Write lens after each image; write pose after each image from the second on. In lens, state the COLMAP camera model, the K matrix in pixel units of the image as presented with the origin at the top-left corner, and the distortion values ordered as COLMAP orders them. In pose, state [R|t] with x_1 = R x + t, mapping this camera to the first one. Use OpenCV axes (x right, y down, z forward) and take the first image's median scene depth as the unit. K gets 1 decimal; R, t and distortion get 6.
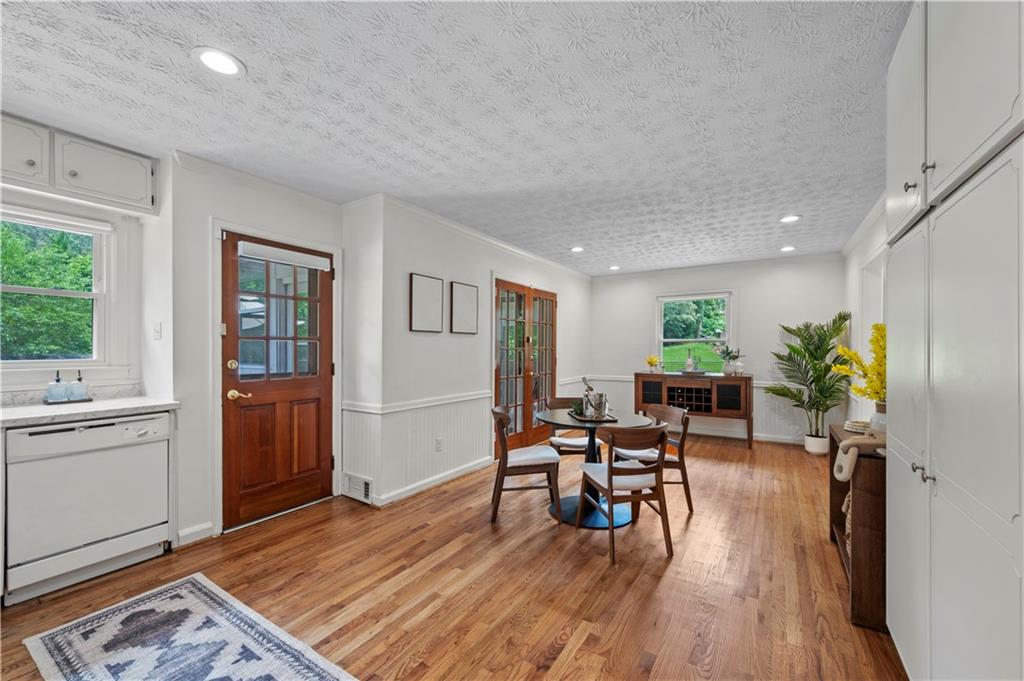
lens RADIAL K [[408.9, 0, 514.0], [0, 408.9, 343.2], [0, 0, 1]] dist [0.000812, 0.000332]
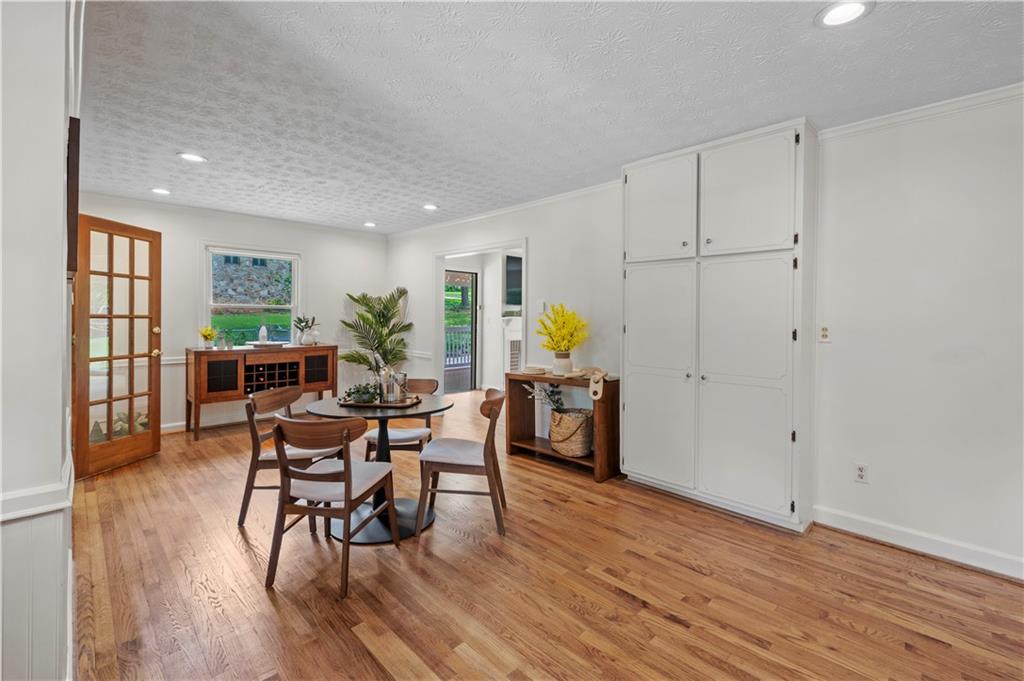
lens RADIAL K [[448.6, 0, 515.7], [0, 448.6, 316.6], [0, 0, 1]] dist [0.001604, 0.000111]
pose [[0.220942, 0.001512, 0.975286, -0.509136], [-0.018737, 0.999821, 0.002695, 0.002237], [-0.975107, -0.018869, 0.220931, 0.457389]]
